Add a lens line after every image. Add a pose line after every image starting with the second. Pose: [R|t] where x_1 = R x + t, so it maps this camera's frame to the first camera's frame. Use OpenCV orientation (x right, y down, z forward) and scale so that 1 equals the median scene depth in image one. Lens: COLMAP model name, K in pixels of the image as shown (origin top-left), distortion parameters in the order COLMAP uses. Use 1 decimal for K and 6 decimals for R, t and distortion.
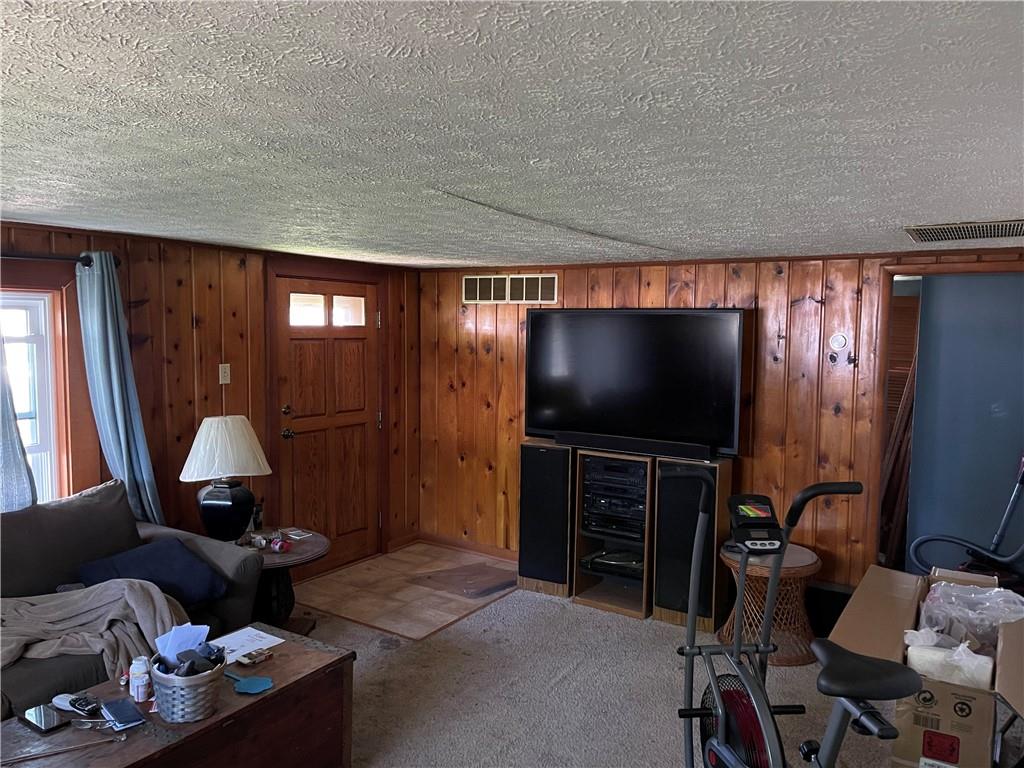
lens RADIAL K [[765.0, 0, 511.8], [0, 765.0, 391.4], [0, 0, 1]] dist [0.090445, -0.154594]
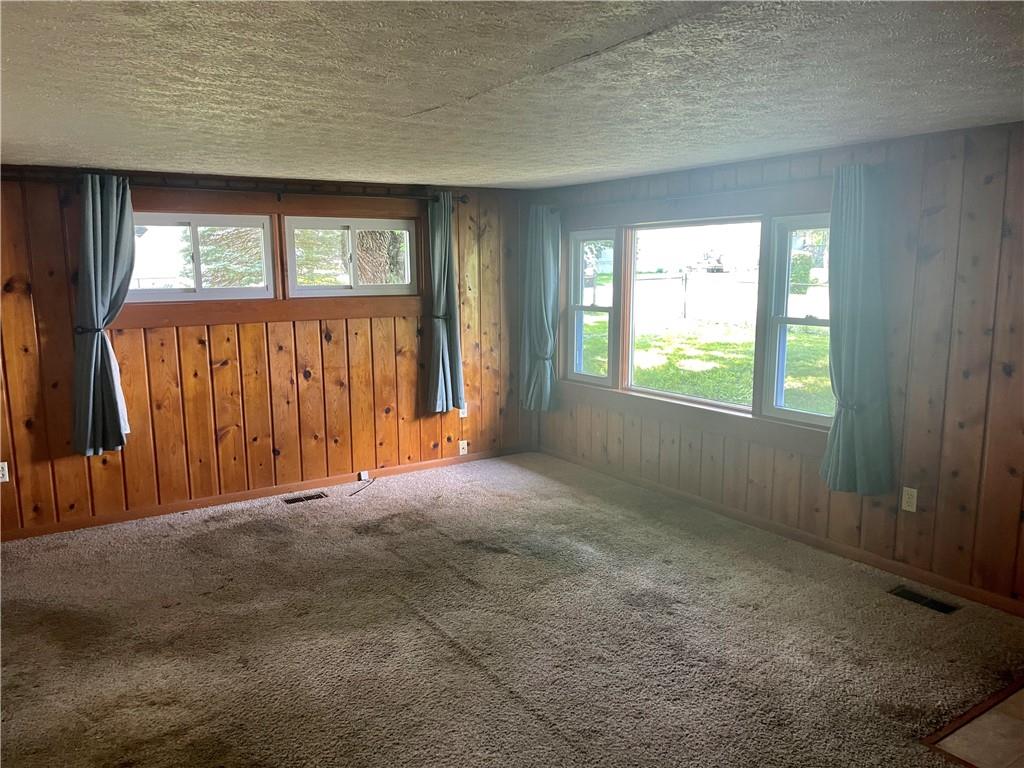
lens RADIAL K [[765.0, 0, 511.8], [0, 765.0, 391.4], [0, 0, 1]] dist [0.090445, -0.154594]
pose [[-0.404500, 0.134200, -0.904638, 0.528740], [-0.081534, 0.979944, 0.181828, -0.032365], [0.910896, 0.147308, -0.385446, 0.917359]]
